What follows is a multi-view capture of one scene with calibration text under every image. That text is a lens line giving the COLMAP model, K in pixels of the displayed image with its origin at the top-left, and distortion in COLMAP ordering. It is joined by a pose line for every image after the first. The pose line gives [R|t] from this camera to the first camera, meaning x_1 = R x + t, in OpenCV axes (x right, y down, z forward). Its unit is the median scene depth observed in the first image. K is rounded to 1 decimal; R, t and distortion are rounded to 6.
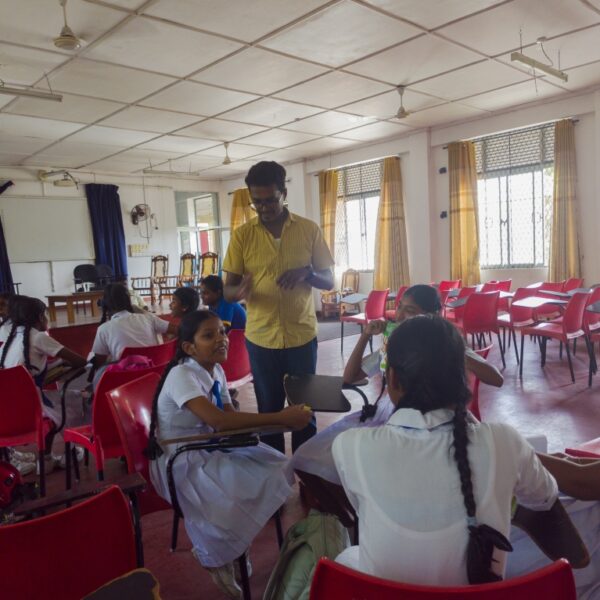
lens RADIAL K [[560.6, 0, 300.9], [0, 560.6, 298.8], [0, 0, 1]] dist [0.039557, 0.000000]
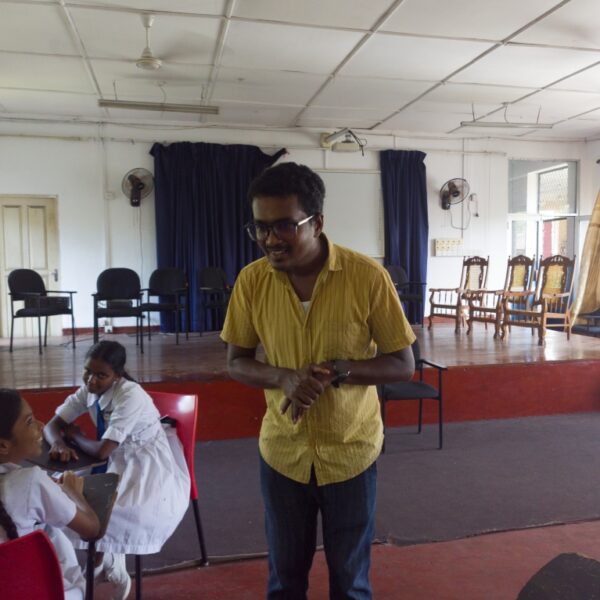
lens RADIAL K [[619.7, 0, 310.6], [0, 619.7, 305.4], [0, 0, 1]] dist [0.037834, 0.000000]
pose [[0.865605, 0.086789, -0.493149, -0.063991], [-0.078866, 0.996202, 0.036890, -0.036518], [0.494478, 0.006961, 0.869162, 0.314974]]
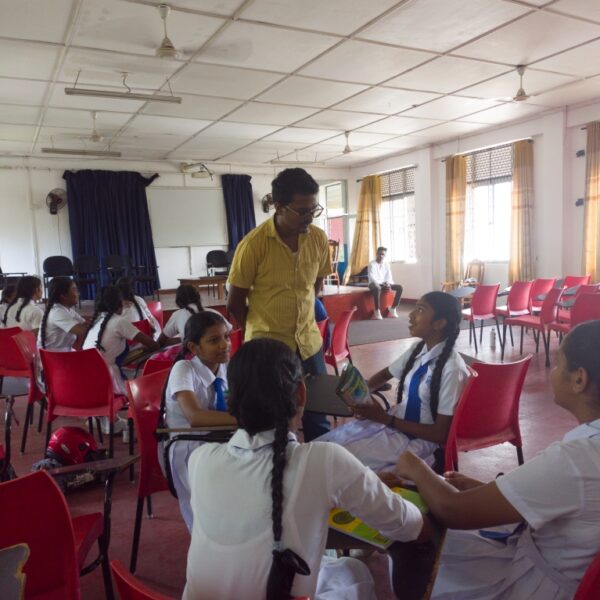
lens RADIAL K [[560.6, 0, 310.4], [0, 560.6, 298.3], [0, 0, 1]] dist [0.039557, 0.000000]
pose [[0.970043, 0.037135, -0.240080, 0.052129], [-0.030427, 0.999038, 0.031591, -0.008613], [0.241022, -0.023340, 0.970239, -0.000374]]
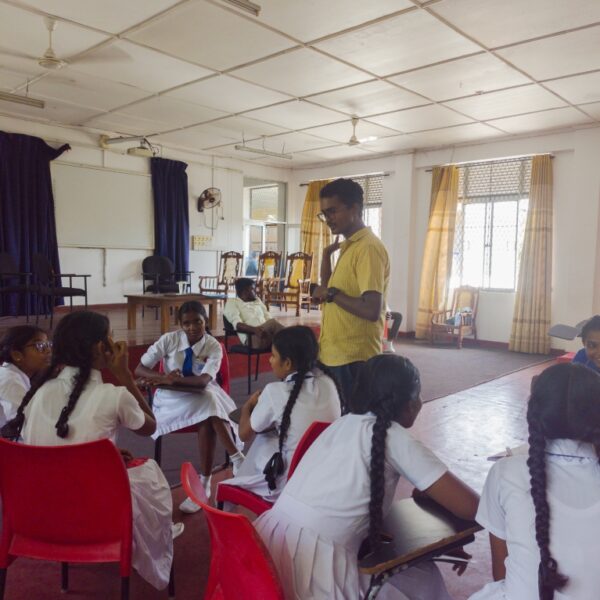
lens RADIAL K [[560.6, 0, 307.2], [0, 560.6, 282.9], [0, 0, 1]] dist [0.039557, 0.000000]
pose [[0.995490, 0.075301, 0.057699, -0.211049], [-0.073419, 0.996719, -0.034072, -0.012257], [-0.060075, 0.029682, 0.997752, 0.197703]]
